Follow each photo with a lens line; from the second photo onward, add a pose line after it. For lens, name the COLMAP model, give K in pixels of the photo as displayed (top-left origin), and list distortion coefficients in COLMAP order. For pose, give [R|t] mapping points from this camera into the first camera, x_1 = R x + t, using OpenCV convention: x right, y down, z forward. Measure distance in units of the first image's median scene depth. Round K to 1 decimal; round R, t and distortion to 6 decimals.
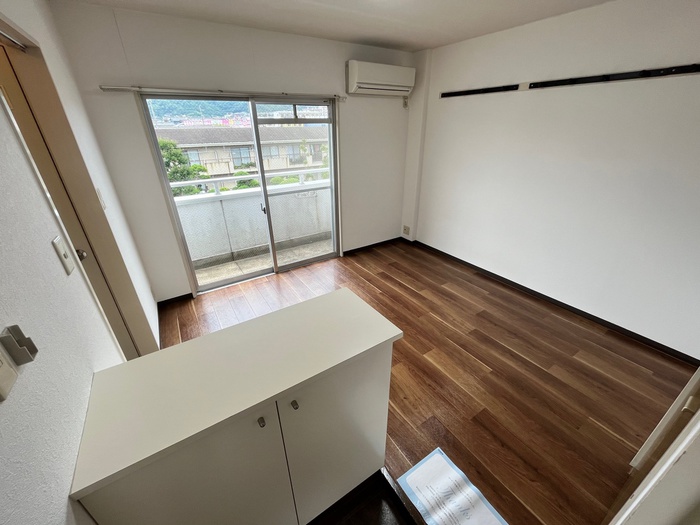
lens RADIAL K [[284.2, 0, 349.8], [0, 284.2, 261.8], [0, 0, 1]] dist [-0.002876, 0.000072]
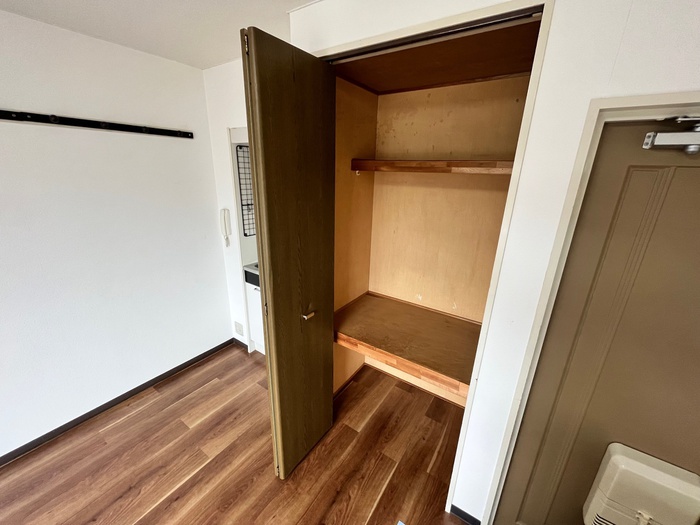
lens RADIAL K [[284.2, 0, 349.8], [0, 284.2, 261.8], [0, 0, 1]] dist [-0.002876, 0.000072]
pose [[-0.387649, -0.285431, 0.876503, -0.022567], [0.381465, 0.815943, 0.434420, -0.196803], [-0.839174, 0.502758, -0.207417, 0.349534]]
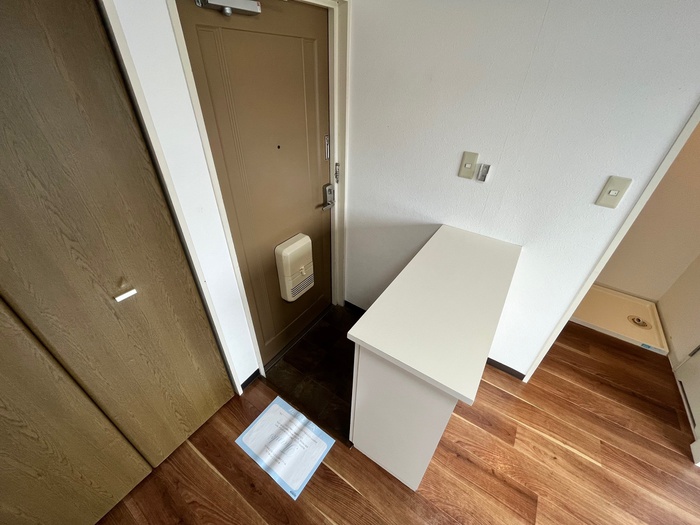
lens RADIAL K [[284.2, 0, 349.8], [0, 284.2, 261.8], [0, 0, 1]] dist [-0.002876, 0.000072]
pose [[-0.918240, 0.214469, -0.332923, 0.147808], [-0.186970, 0.506301, 0.841844, -0.206664], [0.349109, 0.835262, -0.424807, 0.416368]]
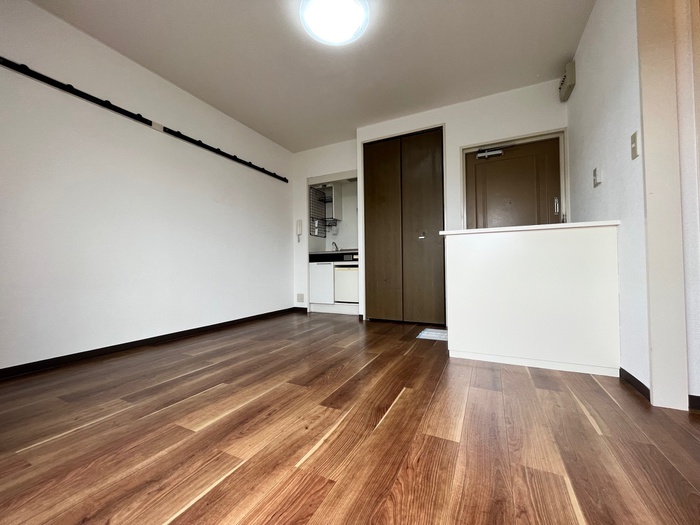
lens RADIAL K [[284.2, 0, 349.8], [0, 284.2, 261.8], [0, 0, 1]] dist [-0.002876, 0.000072]
pose [[-0.515003, 0.035365, 0.856458, -0.453611], [0.388394, 0.900327, 0.196372, -0.104643], [-0.764148, 0.433775, -0.477407, 0.945548]]
